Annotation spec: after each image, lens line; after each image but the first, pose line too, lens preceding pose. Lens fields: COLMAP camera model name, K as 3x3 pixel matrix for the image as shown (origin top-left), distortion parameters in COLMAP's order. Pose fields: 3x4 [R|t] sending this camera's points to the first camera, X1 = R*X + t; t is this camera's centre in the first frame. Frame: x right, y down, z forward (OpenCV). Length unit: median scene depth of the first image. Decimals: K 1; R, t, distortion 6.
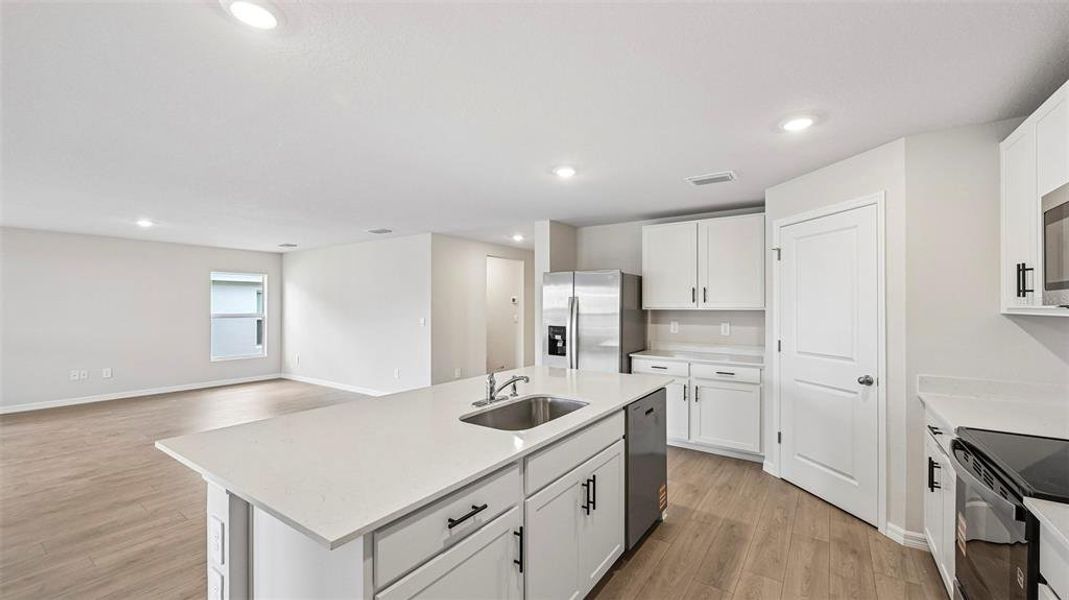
lens RADIAL K [[424.9, 0, 534.0], [0, 424.9, 304.4], [0, 0, 1]] dist [-0.011804, -0.000101]
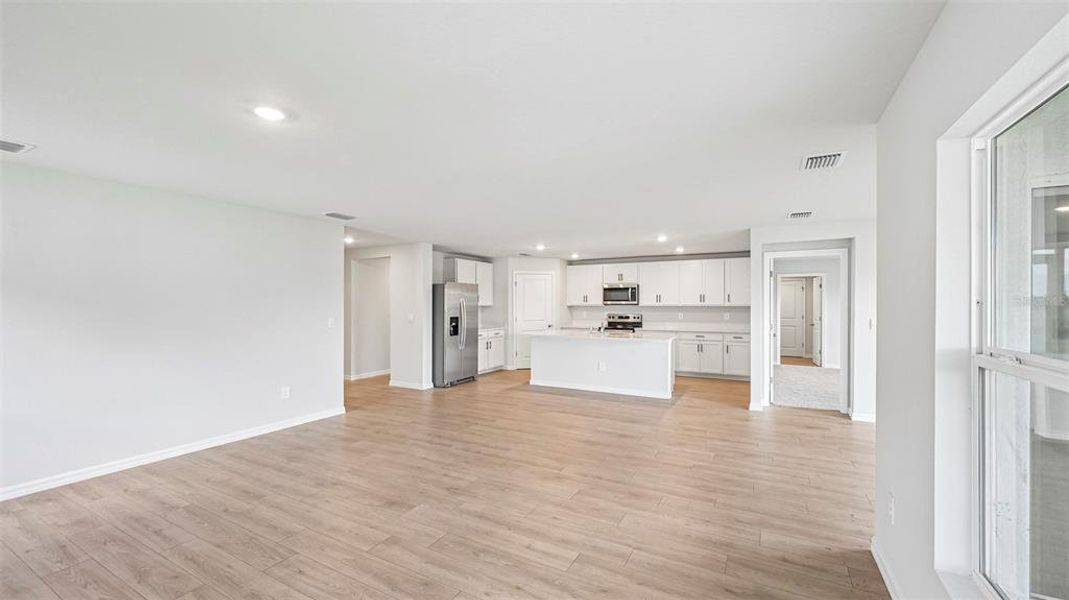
lens RADIAL K [[424.9, 0, 538.1], [0, 424.9, 302.7], [0, 0, 1]] dist [-0.011804, -0.000101]
pose [[-0.106722, 0.001517, 0.994288, -2.600480], [-0.003811, 0.999991, -0.001934, 0.000154], [-0.994282, -0.003996, -0.106715, 1.442408]]
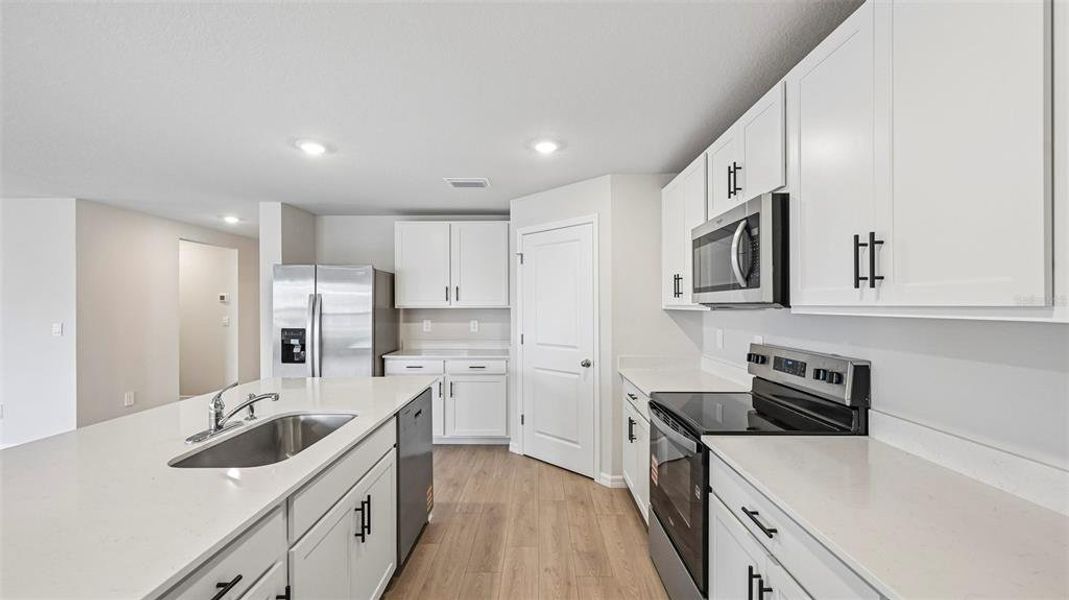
lens RADIAL K [[424.9, 0, 540.5], [0, 424.9, 303.5], [0, 0, 1]] dist [-0.011804, -0.000101]
pose [[0.817553, -0.002185, 0.575850, -0.047872], [0.001389, 0.999997, 0.001823, 0.000316], [-0.575852, -0.000691, 0.817553, 0.046238]]
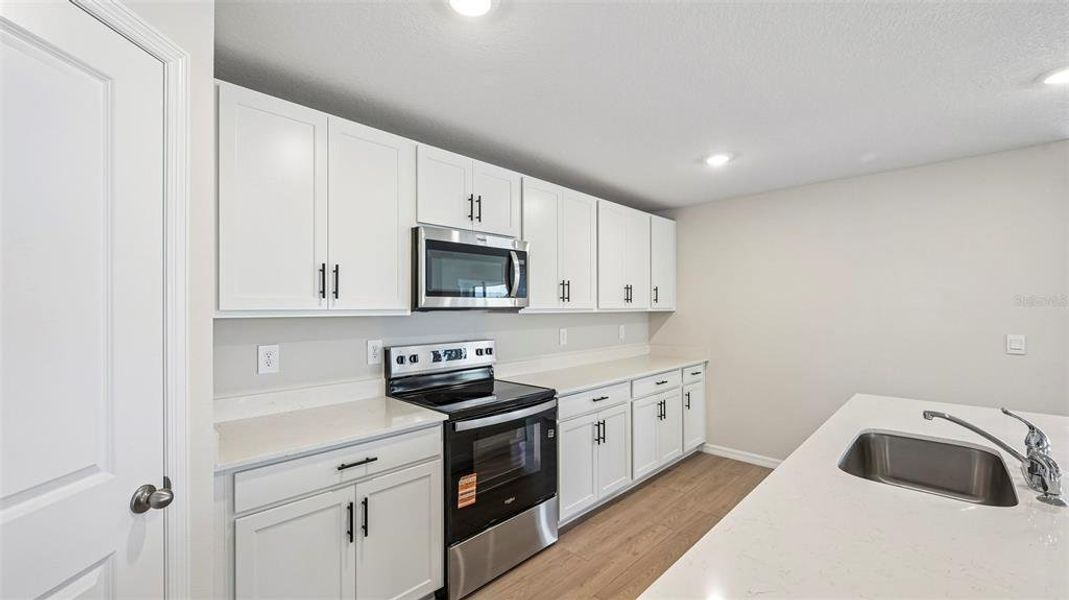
lens RADIAL K [[424.9, 0, 541.9], [0, 424.9, 299.8], [0, 0, 1]] dist [-0.011804, -0.000101]
pose [[-0.987956, 0.004059, 0.154680, 0.360676], [0.000656, 0.999757, -0.022043, 0.005742], [-0.154732, -0.021676, -0.987719, 1.316628]]
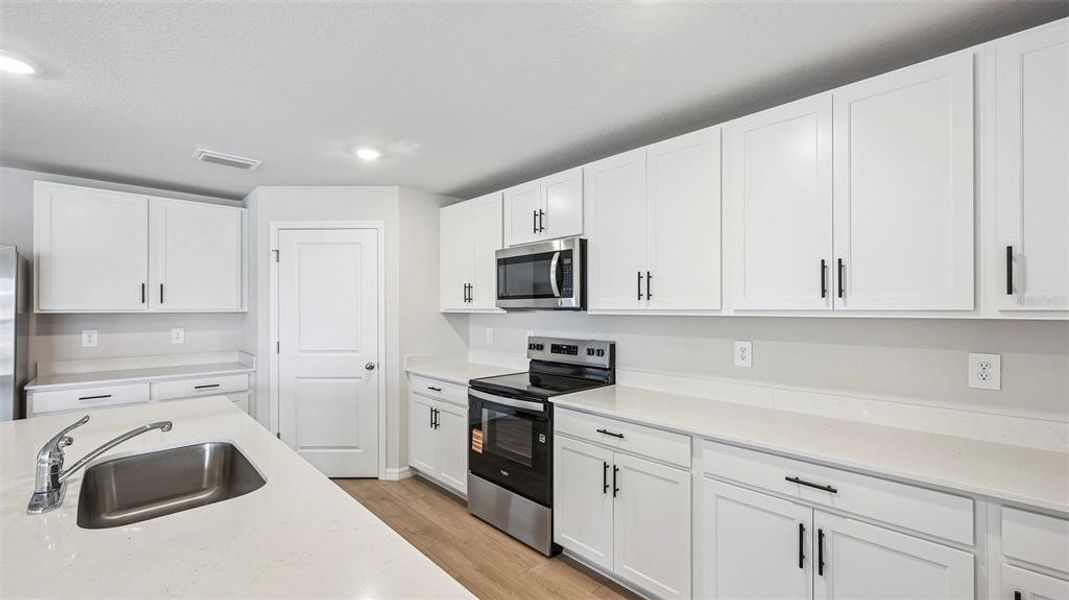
lens RADIAL K [[424.9, 0, 547.3], [0, 424.9, 306.3], [0, 0, 1]] dist [-0.011804, -0.000101]
pose [[0.169937, 0.003958, 0.985447, -0.377960], [-0.003924, 0.999987, -0.003339, 0.001912], [-0.985447, -0.003299, 0.169951, 0.252196]]
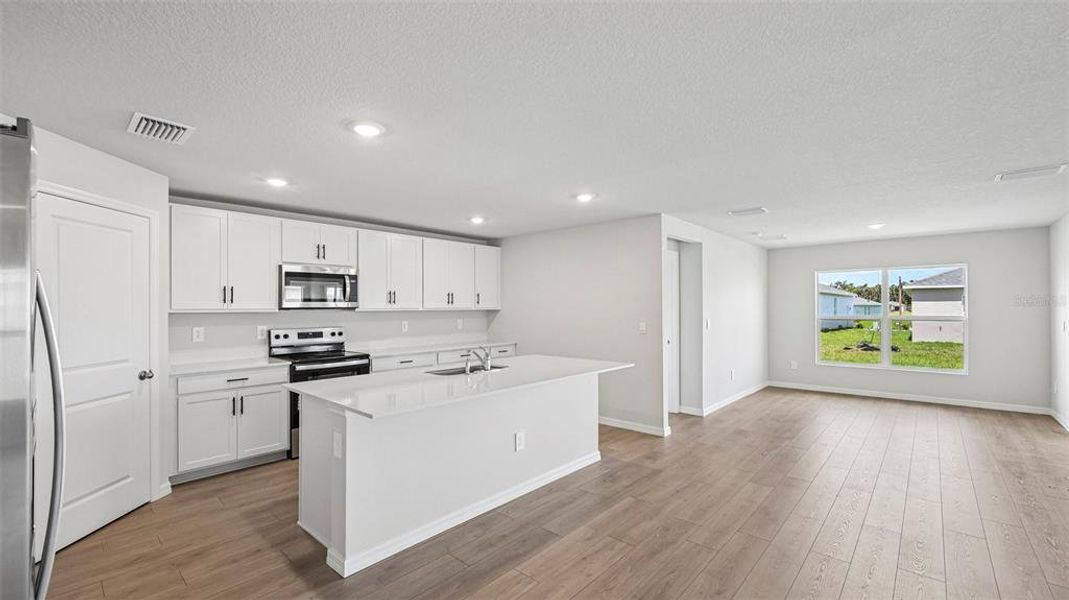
lens RADIAL K [[424.9, 0, 528.7], [0, 424.9, 302.0], [0, 0, 1]] dist [-0.011804, -0.000101]
pose [[-0.991702, 0.007424, 0.128344, -0.346384], [0.005151, 0.999824, -0.018033, 0.013623], [-0.128455, -0.017222, -0.991566, 1.938708]]
